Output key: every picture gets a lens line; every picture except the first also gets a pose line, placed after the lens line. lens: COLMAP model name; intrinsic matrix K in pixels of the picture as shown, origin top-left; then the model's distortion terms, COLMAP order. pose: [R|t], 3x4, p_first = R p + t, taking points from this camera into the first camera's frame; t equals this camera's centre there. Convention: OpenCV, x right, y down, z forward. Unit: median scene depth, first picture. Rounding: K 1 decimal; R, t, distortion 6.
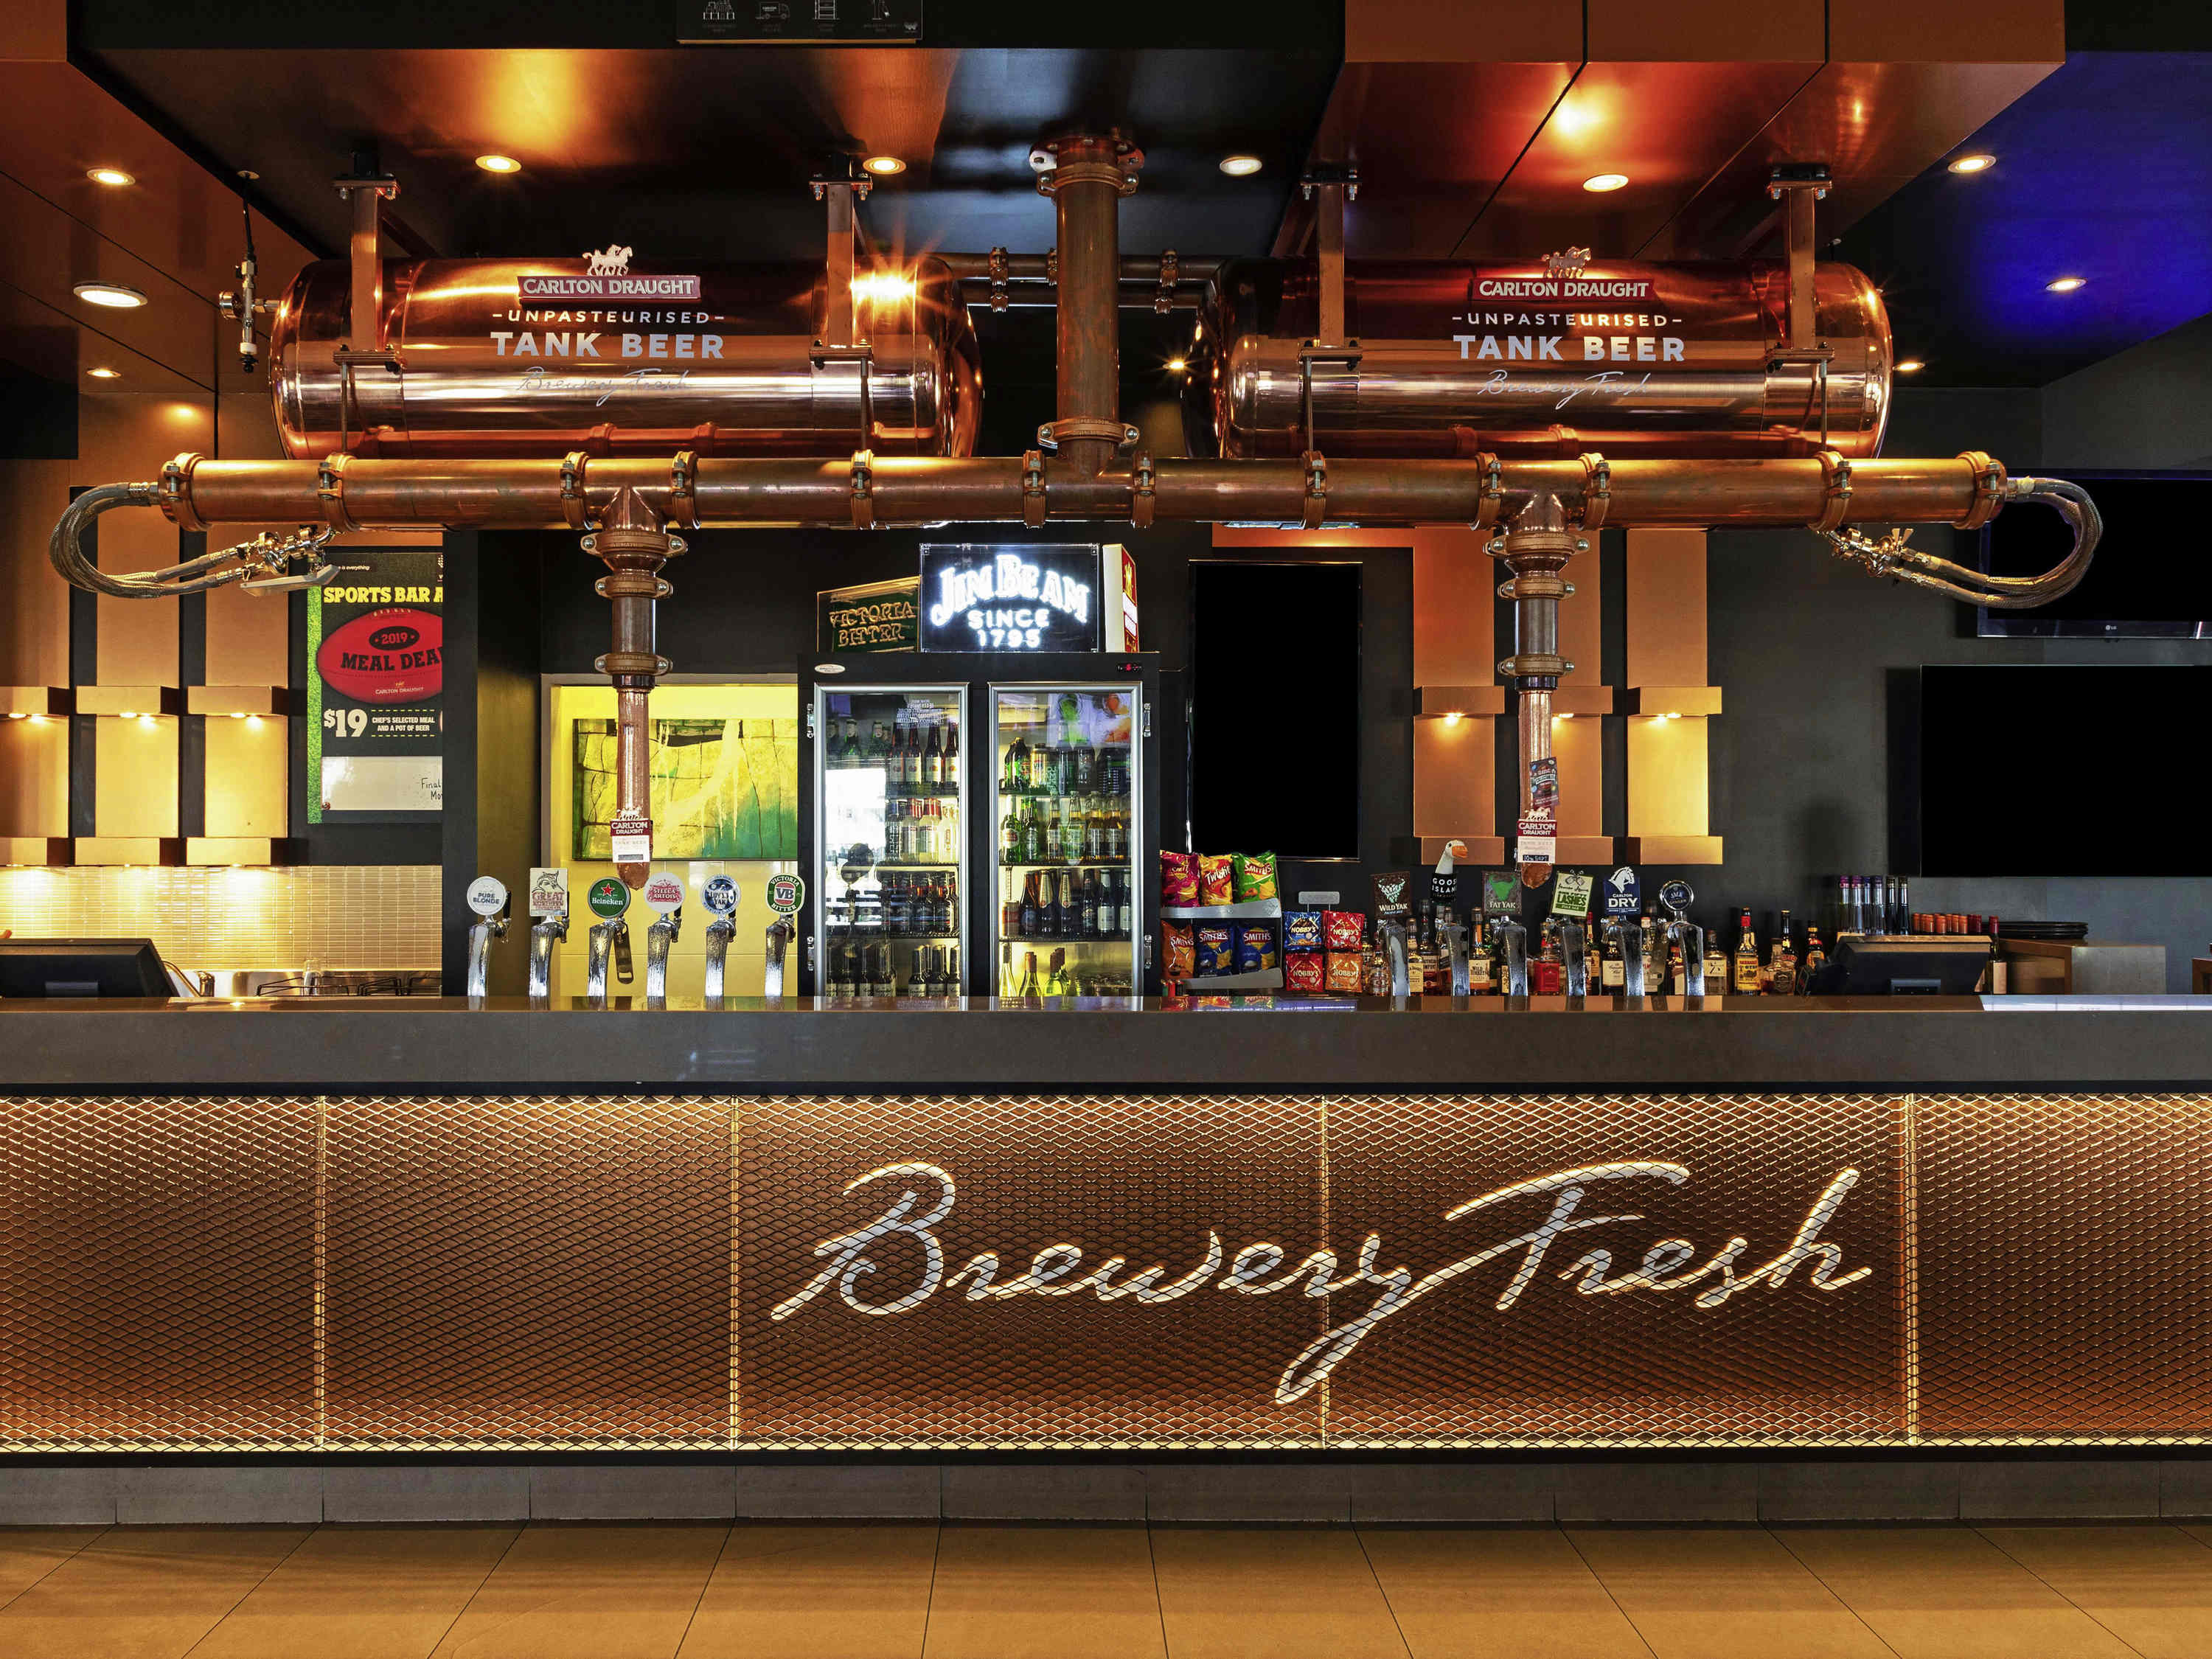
lens RADIAL K [[1486.0, 0, 1196.3], [0, 1486.0, 831.9], [0, 0, 1]] dist [0.017555, -0.003329]
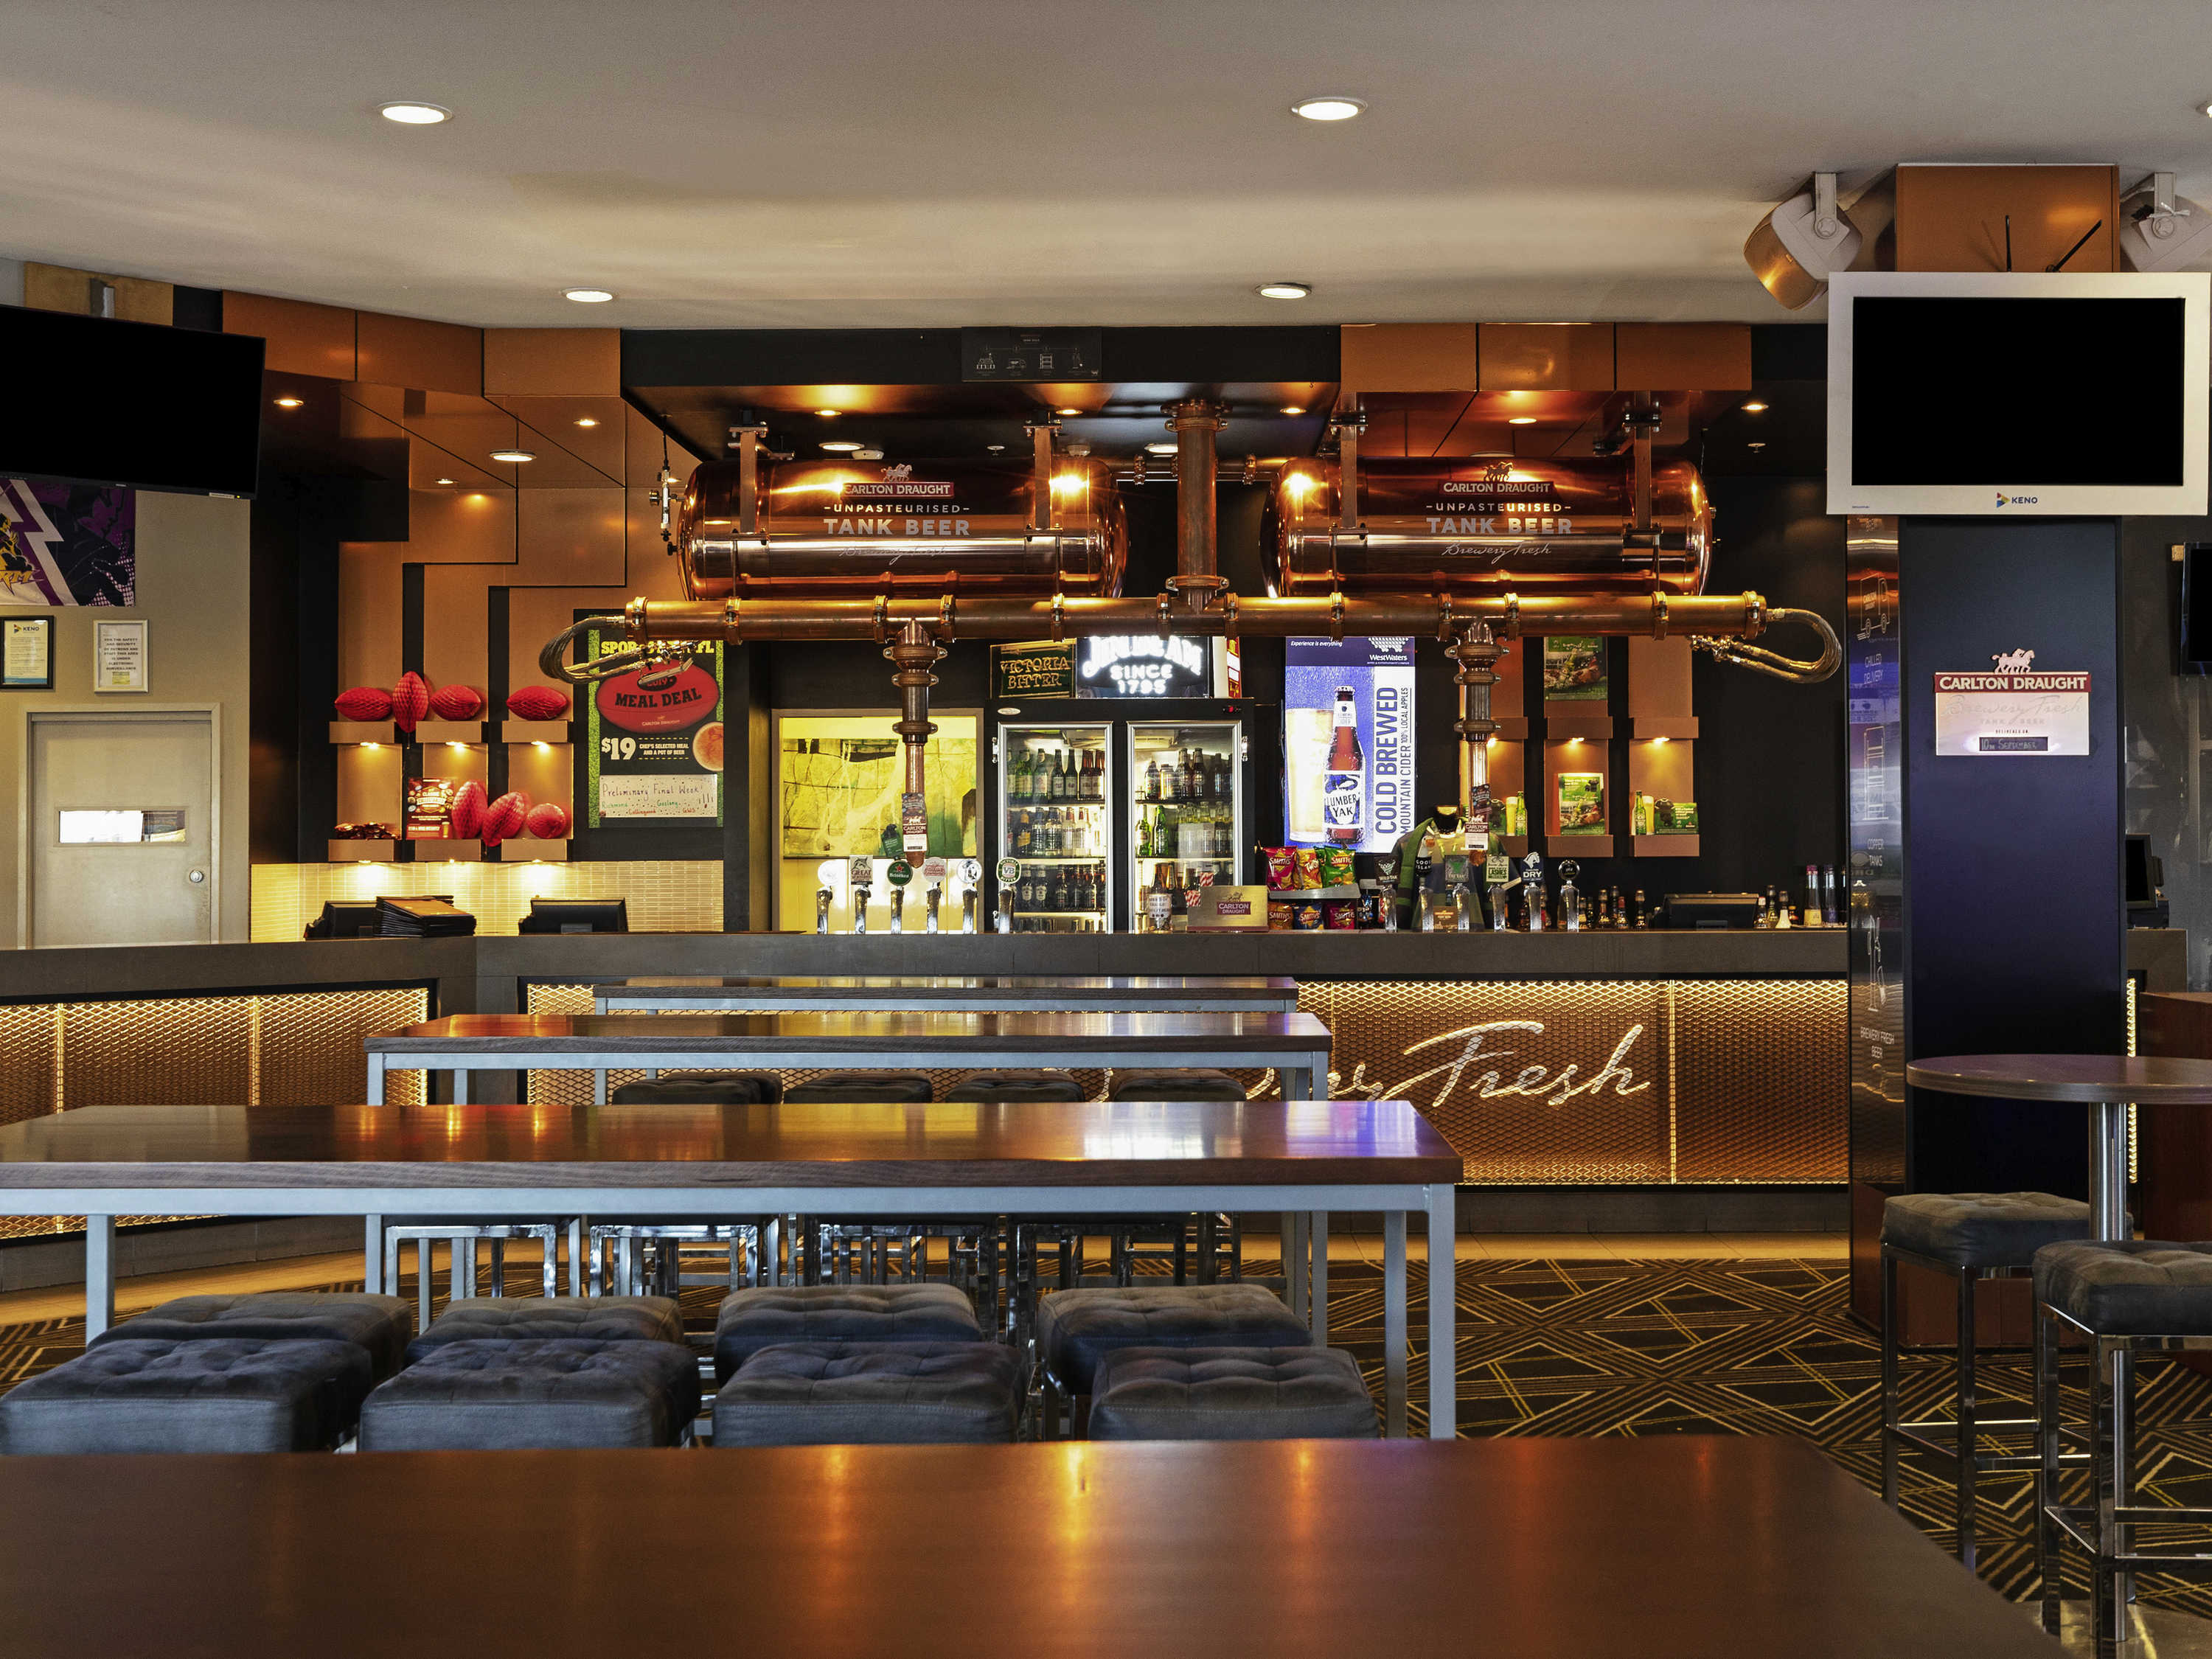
lens RADIAL K [[2170.2, 0, 1108.1], [0, 2170.2, 831.0], [0, 0, 1]] dist [-0.000209, 0.000000]
pose [[0.992225, -0.003130, -0.124421, 0.115784], [0.002678, 0.999989, -0.003804, 0.008149], [0.124432, 0.003442, 0.992222, -1.264058]]
